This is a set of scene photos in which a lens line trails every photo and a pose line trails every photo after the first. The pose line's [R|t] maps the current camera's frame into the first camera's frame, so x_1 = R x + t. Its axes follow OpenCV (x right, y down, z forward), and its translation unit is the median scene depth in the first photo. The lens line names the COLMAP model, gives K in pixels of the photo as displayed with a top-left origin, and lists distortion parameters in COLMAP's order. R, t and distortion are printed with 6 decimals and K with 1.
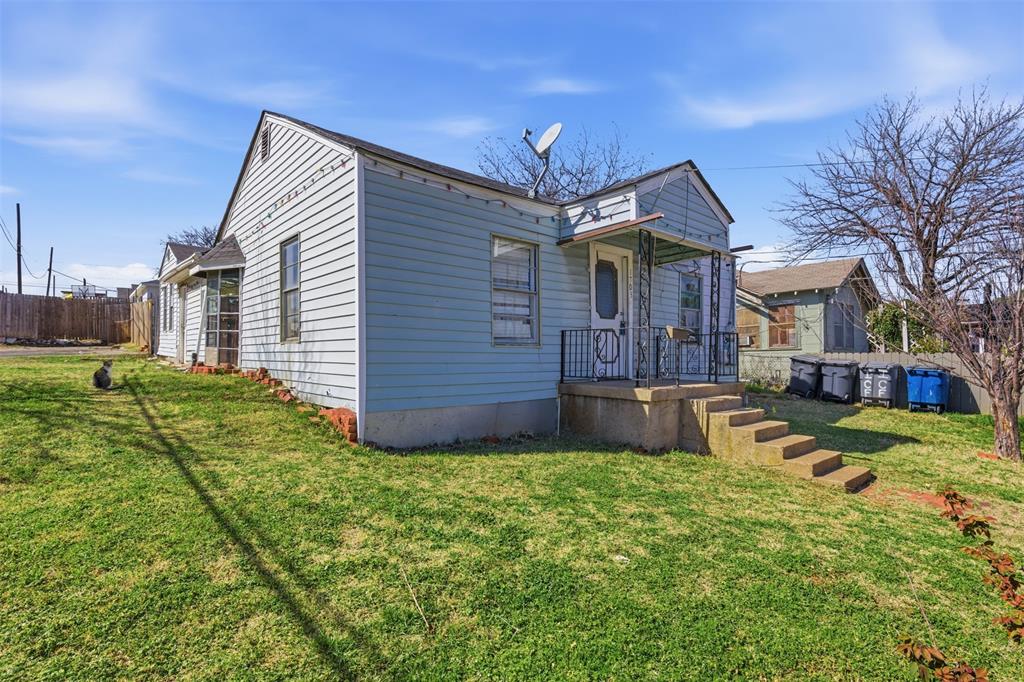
lens RADIAL K [[497.0, 0, 521.0], [0, 497.0, 335.0], [0, 0, 1]] dist [-0.002926, -0.000106]
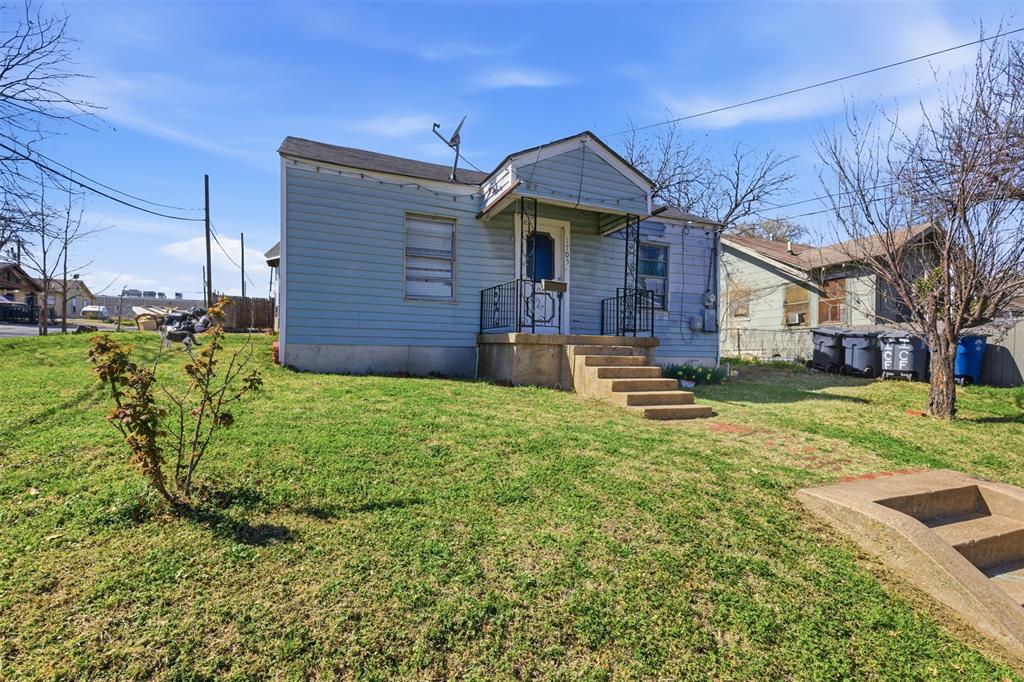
lens RADIAL K [[466.0, 0, 518.0], [0, 466.0, 344.2], [0, 0, 1]] dist [-0.000064, 0.000434]
pose [[0.954999, 0.002148, -0.296602, 0.493640], [0.003881, 0.999798, 0.019736, 0.096023], [0.296584, -0.019999, 0.954797, -0.037992]]
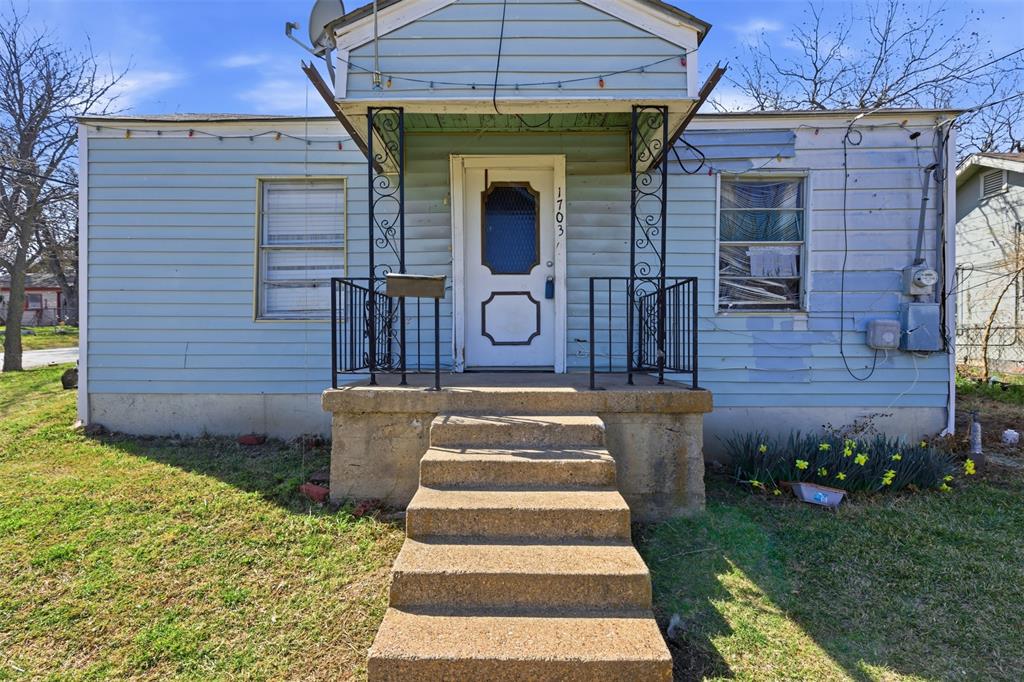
lens RADIAL K [[468.0, 0, 512.0], [0, 468.0, 341.0], [0, 0, 1]] dist [-0.001973, -0.000091]
pose [[0.739745, -0.001980, -0.672884, 0.643614], [0.029890, 0.999105, 0.029921, 0.037342], [0.672223, -0.042247, 0.739142, 0.628357]]
